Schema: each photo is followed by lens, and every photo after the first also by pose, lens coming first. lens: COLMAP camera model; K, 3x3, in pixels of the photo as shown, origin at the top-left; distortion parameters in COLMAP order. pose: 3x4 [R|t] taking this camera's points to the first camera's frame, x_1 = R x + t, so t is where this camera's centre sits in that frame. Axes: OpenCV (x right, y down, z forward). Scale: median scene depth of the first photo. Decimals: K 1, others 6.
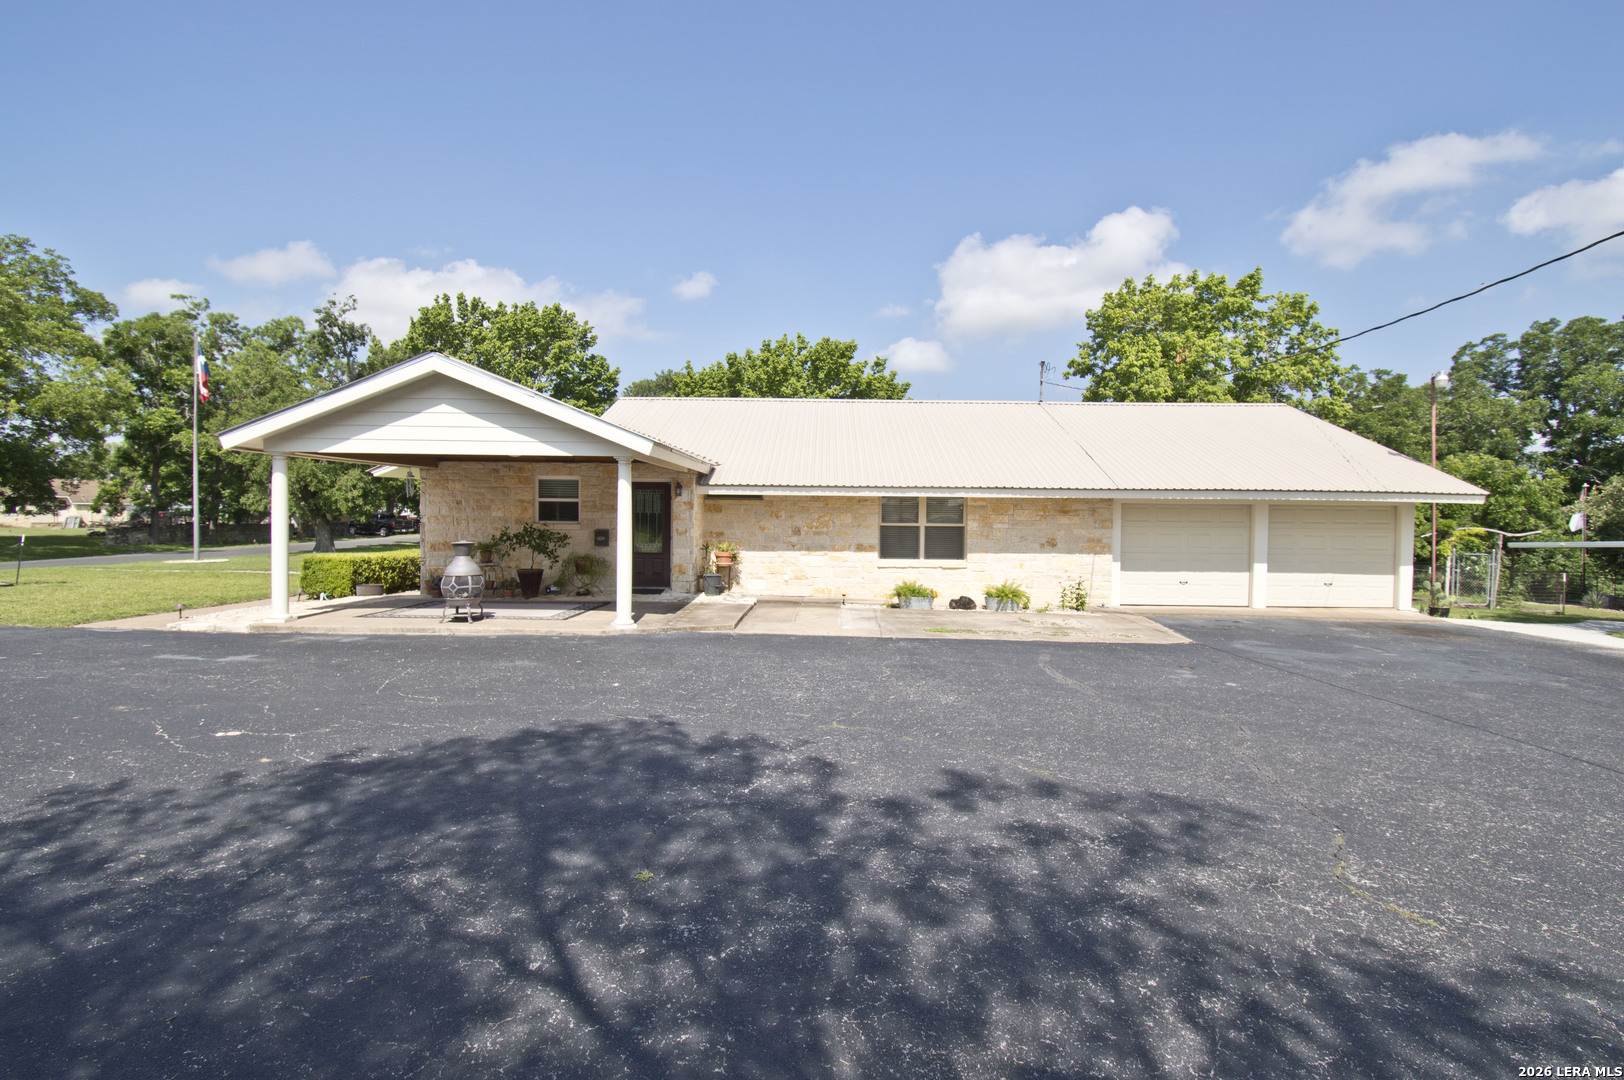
lens RADIAL K [[825.1, 0, 812.0], [0, 825.1, 540.0], [0, 0, 1]] dist [-0.056490, -0.000994]
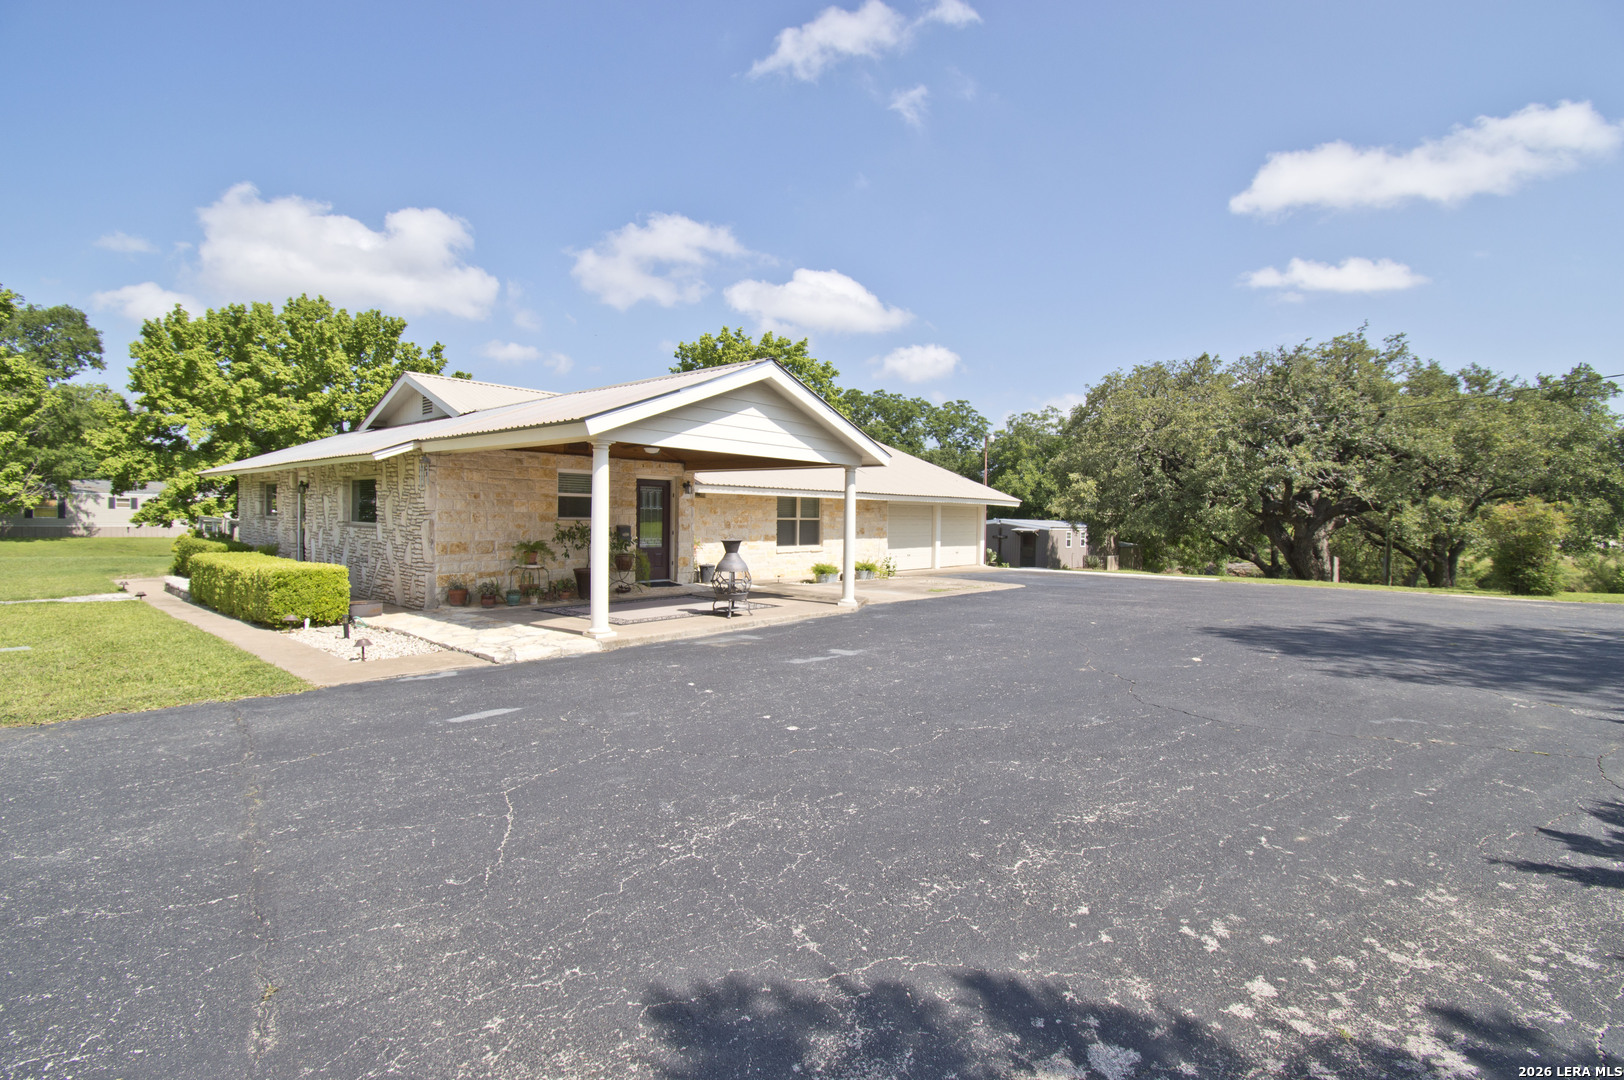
lens RADIAL K [[745.9, 0, 818.3], [0, 745.9, 534.3], [0, 0, 1]] dist [0.013050, -0.023832]
pose [[0.627294, -0.020654, 0.778509, -0.769170], [0.010133, 0.999780, 0.018359, -0.015762], [-0.778717, -0.003628, 0.627365, 0.228376]]
